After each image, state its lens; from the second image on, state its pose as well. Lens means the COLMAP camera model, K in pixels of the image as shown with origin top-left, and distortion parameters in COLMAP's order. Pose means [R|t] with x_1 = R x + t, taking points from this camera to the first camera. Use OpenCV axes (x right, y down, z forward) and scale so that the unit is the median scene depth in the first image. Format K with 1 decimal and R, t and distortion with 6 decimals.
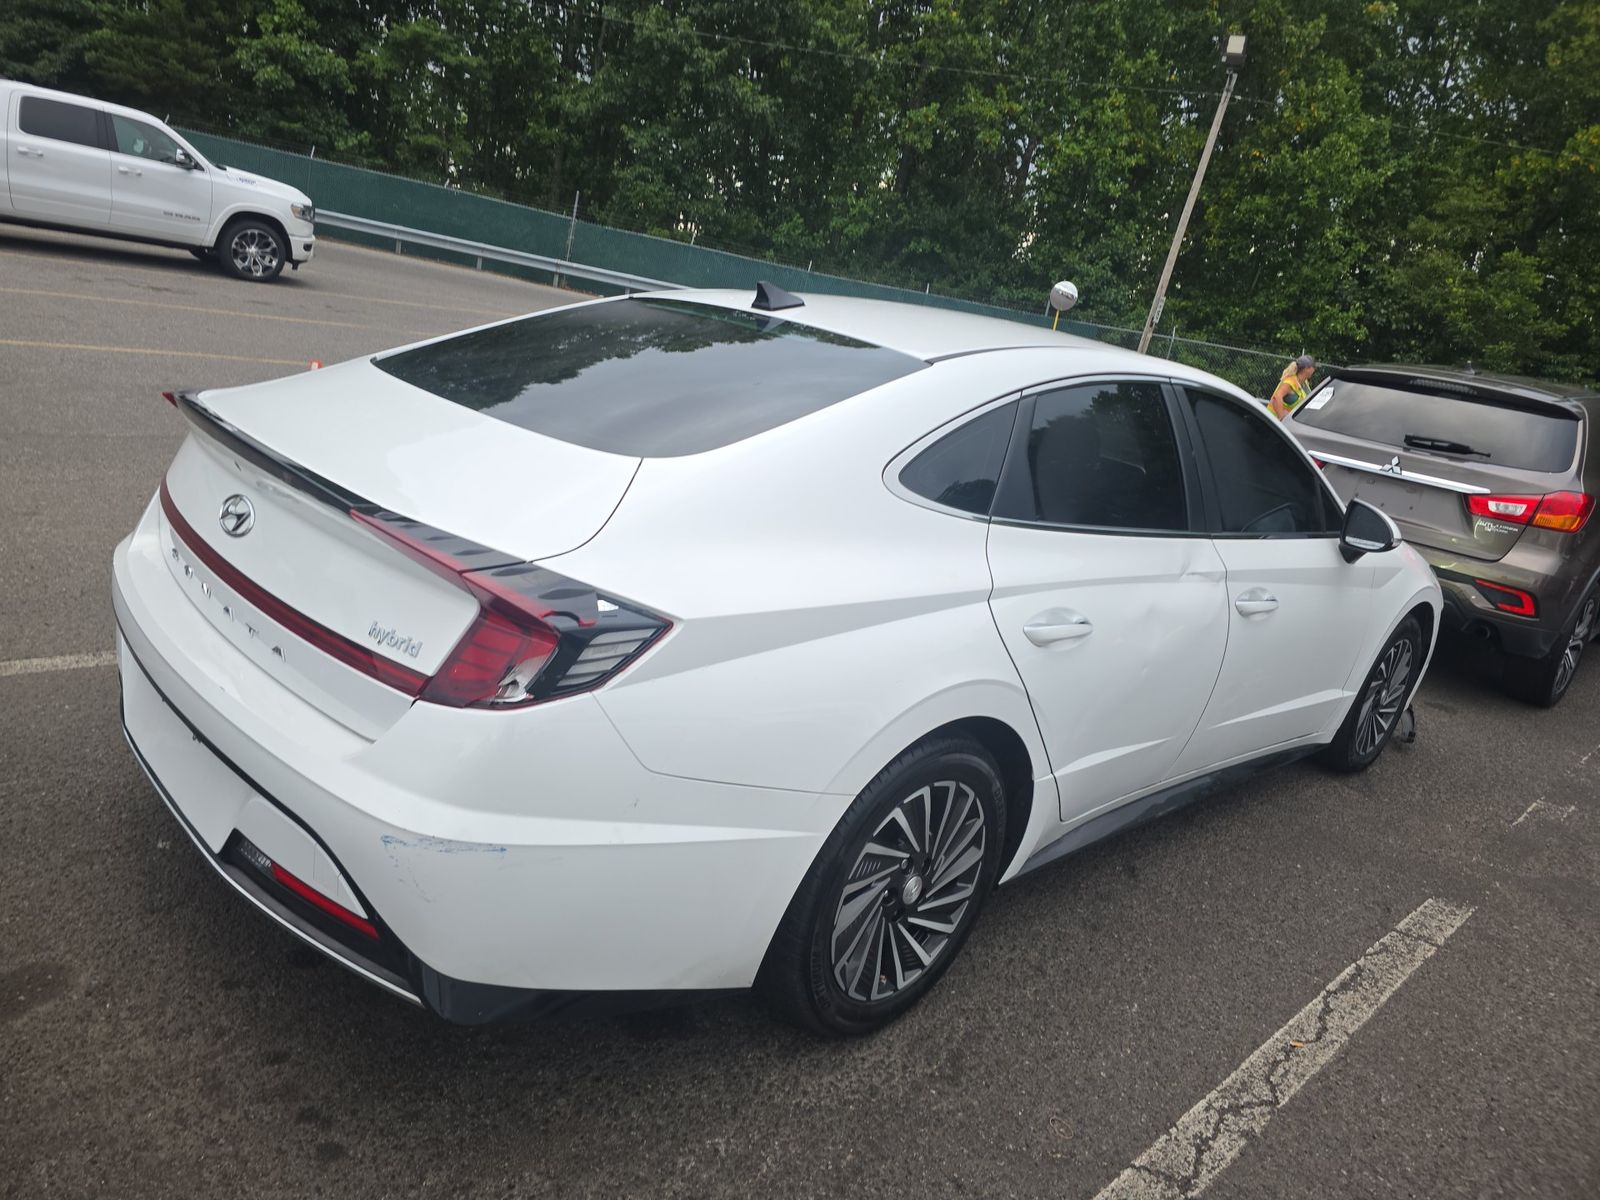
lens RADIAL K [[1075.9, 0, 795.1], [0, 1075.9, 581.5], [0, 0, 1]] dist [0.060444, -0.066089]
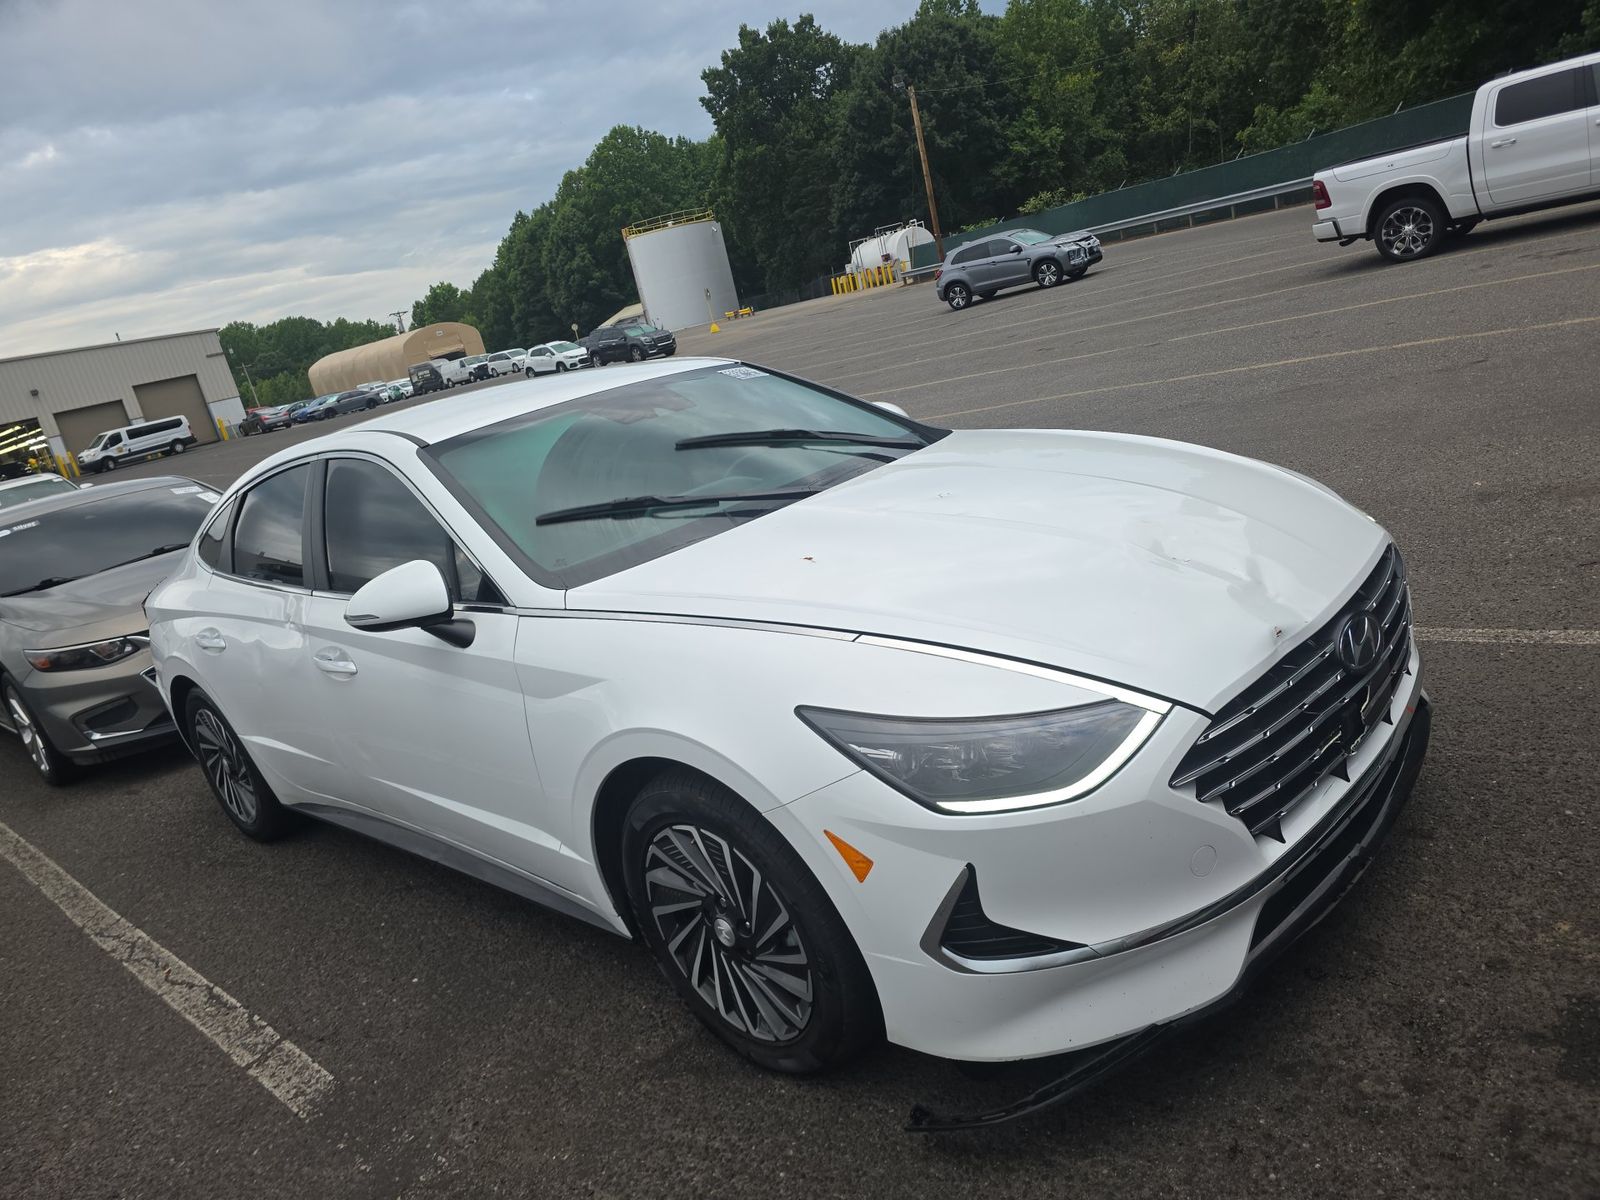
lens RADIAL K [[1070.3, 0, 811.6], [0, 1070.3, 582.0], [0, 0, 1]] dist [0.058219, -0.059747]
pose [[0.027011, 0.066336, -0.997432, 1.583359], [-0.024530, 0.997539, 0.065679, -0.146991], [0.999334, 0.022693, 0.028572, 1.543448]]
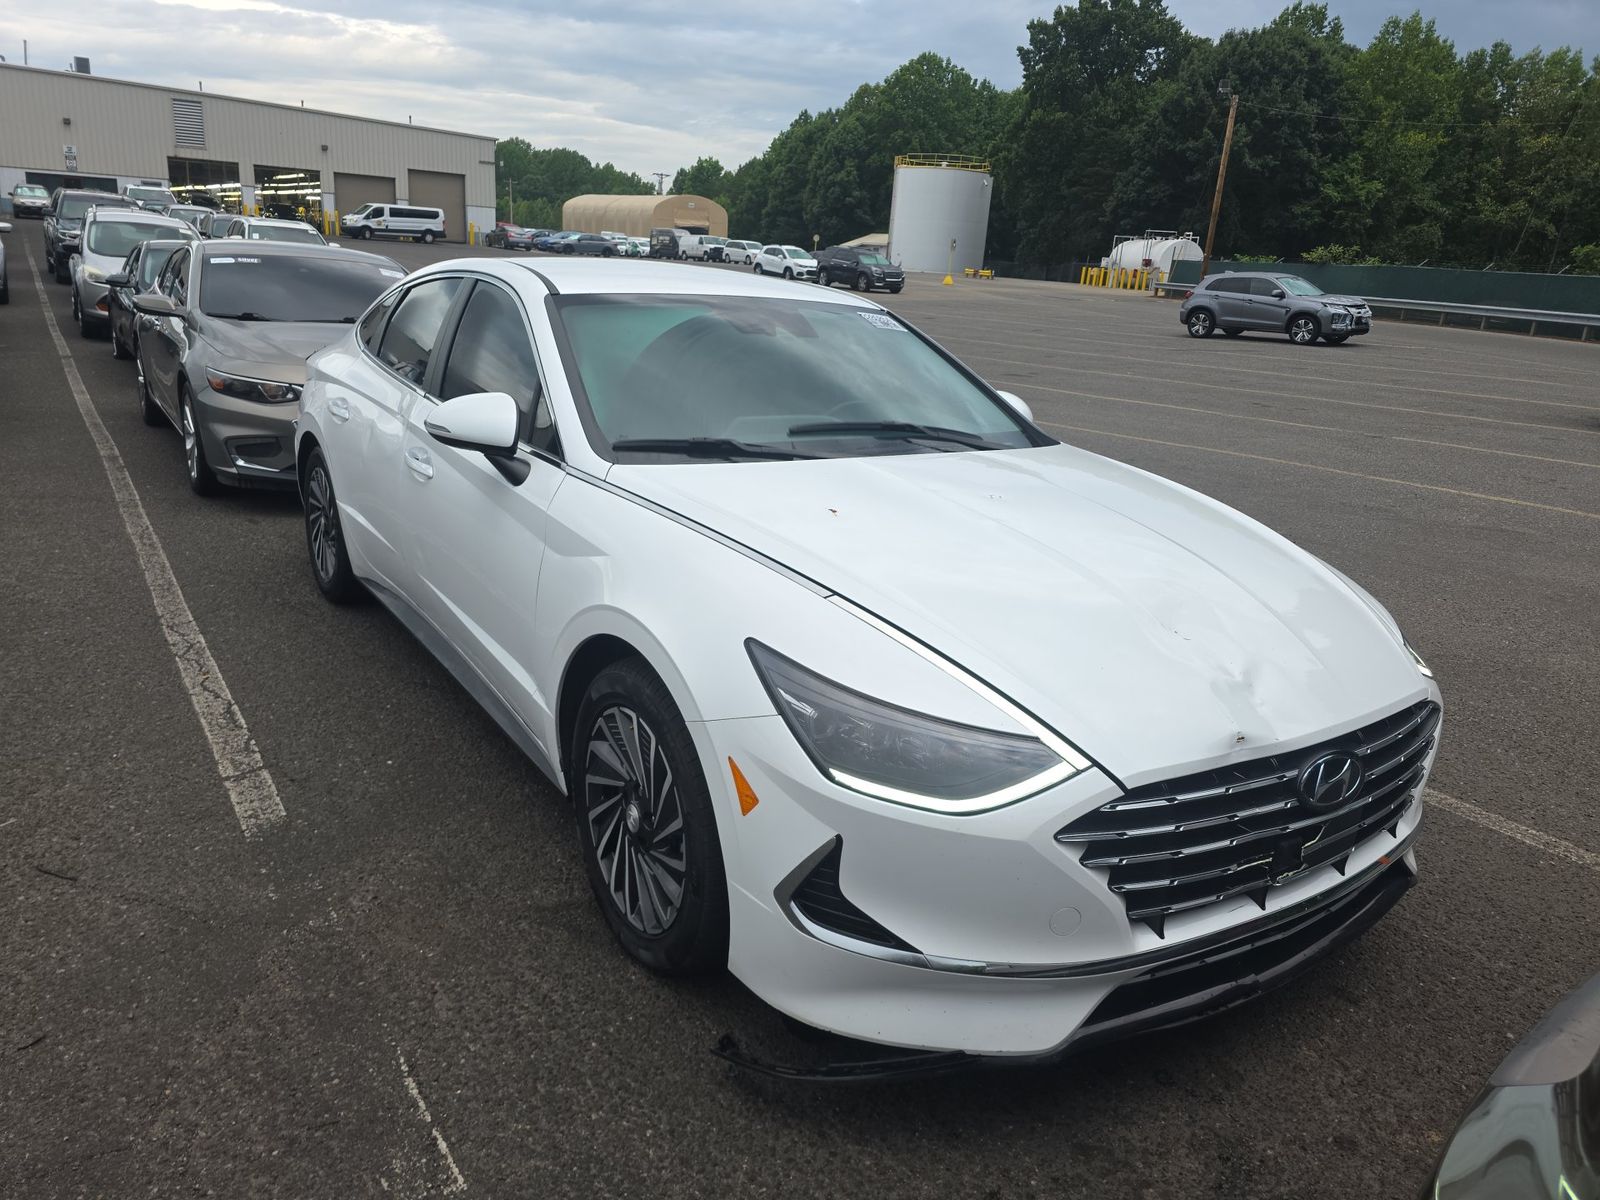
lens RADIAL K [[1075.9, 0, 795.1], [0, 1075.9, 581.5], [0, 0, 1]] dist [0.060444, -0.066089]
pose [[-0.149013, 0.091489, -0.984594, 1.596465], [-0.343475, 0.928923, 0.138299, -0.165404], [0.927265, 0.358792, -0.106997, 1.648173]]
